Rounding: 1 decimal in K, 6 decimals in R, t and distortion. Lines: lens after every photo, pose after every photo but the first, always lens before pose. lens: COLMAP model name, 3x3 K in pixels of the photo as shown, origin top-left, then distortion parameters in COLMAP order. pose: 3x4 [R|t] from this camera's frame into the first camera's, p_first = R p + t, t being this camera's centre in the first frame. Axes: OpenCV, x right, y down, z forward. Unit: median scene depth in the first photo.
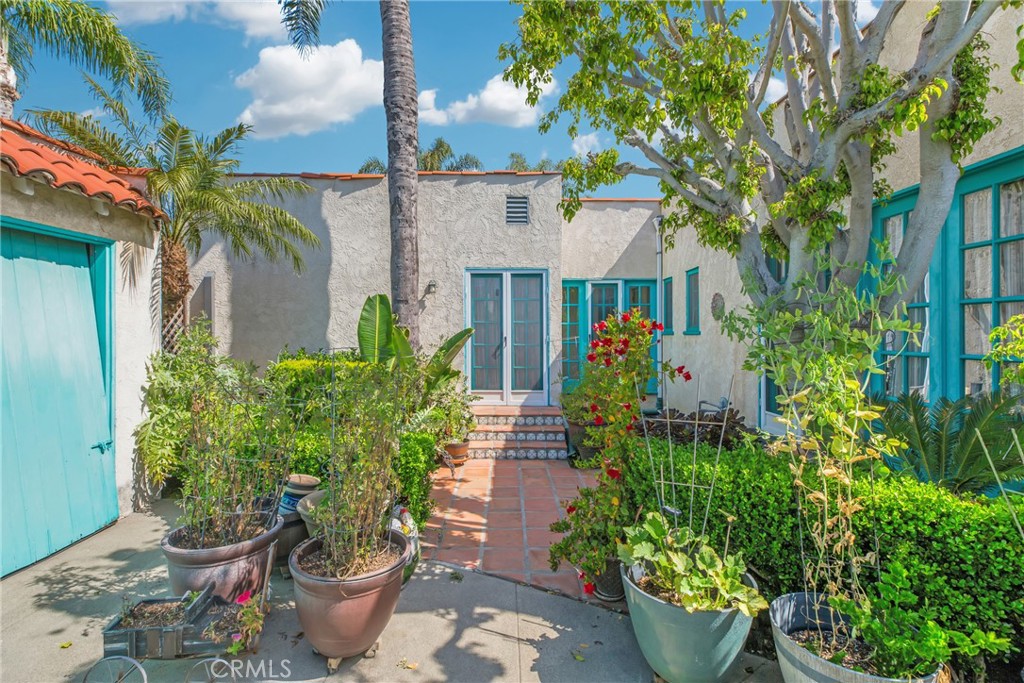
lens RADIAL K [[454.5, 0, 521.6], [0, 454.5, 335.9], [0, 0, 1]] dist [0.005138, -0.003274]
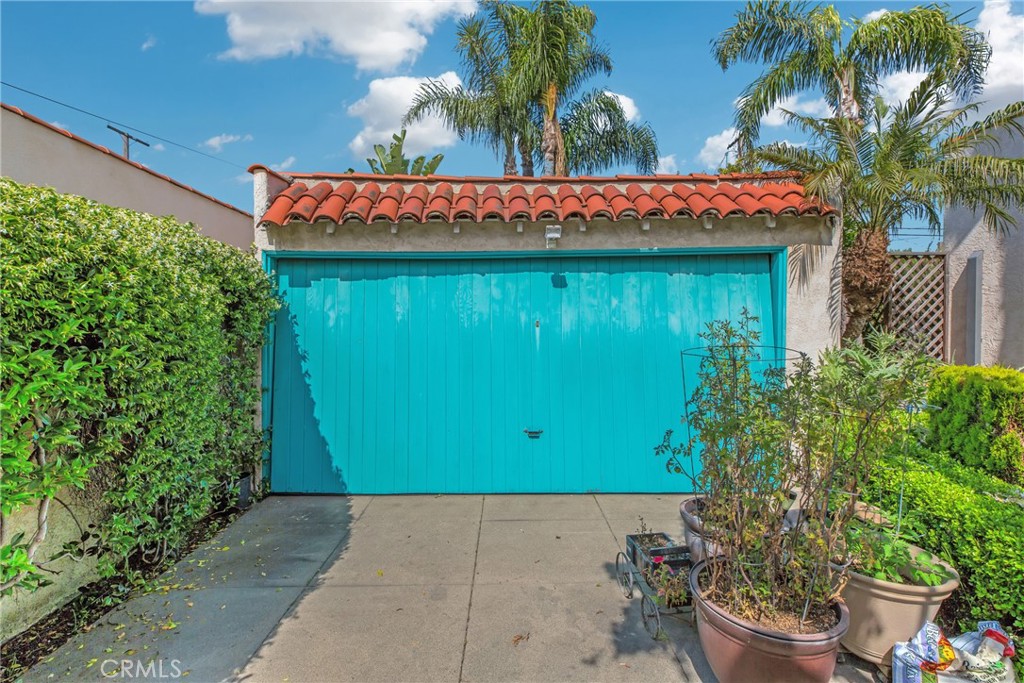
lens RADIAL K [[454.5, 0, 498.5], [0, 454.5, 339.7], [0, 0, 1]] dist [0.005138, -0.003274]
pose [[0.000444, 0.023527, -0.999723, 0.181371], [-0.001439, 0.999722, 0.023526, -0.001916], [0.999999, 0.001428, 0.000478, 0.209860]]
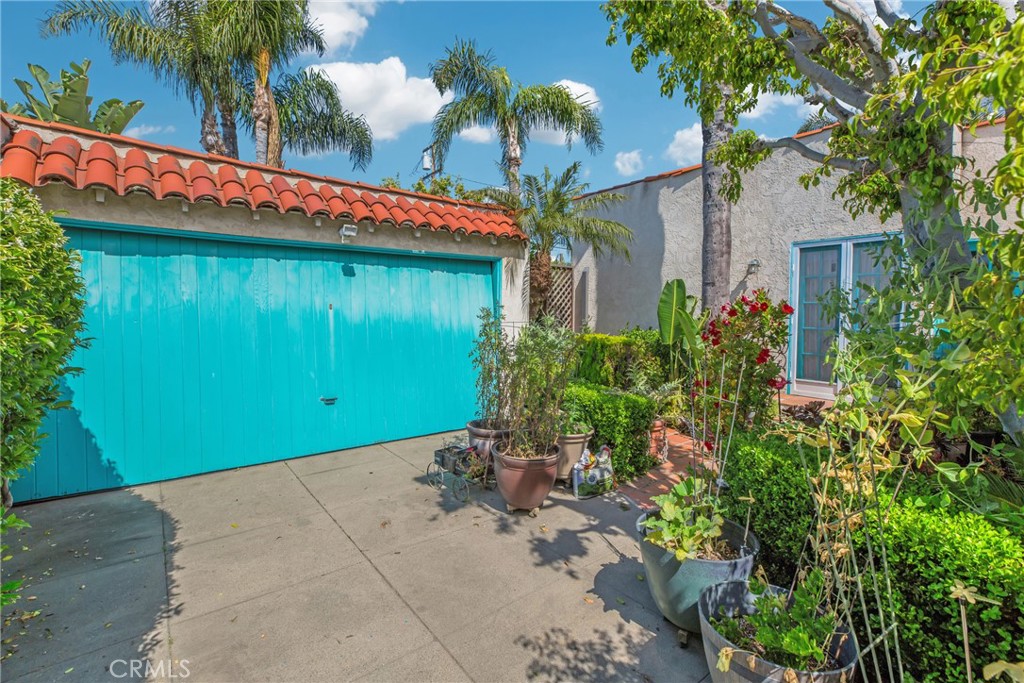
lens RADIAL K [[454.5, 0, 499.9], [0, 454.5, 326.7], [0, 0, 1]] dist [0.005138, -0.003274]
pose [[0.598967, 0.030410, -0.800196, 0.343718], [-0.013304, 0.999519, 0.028027, -0.000389], [0.800663, -0.006141, 0.599083, -0.014610]]
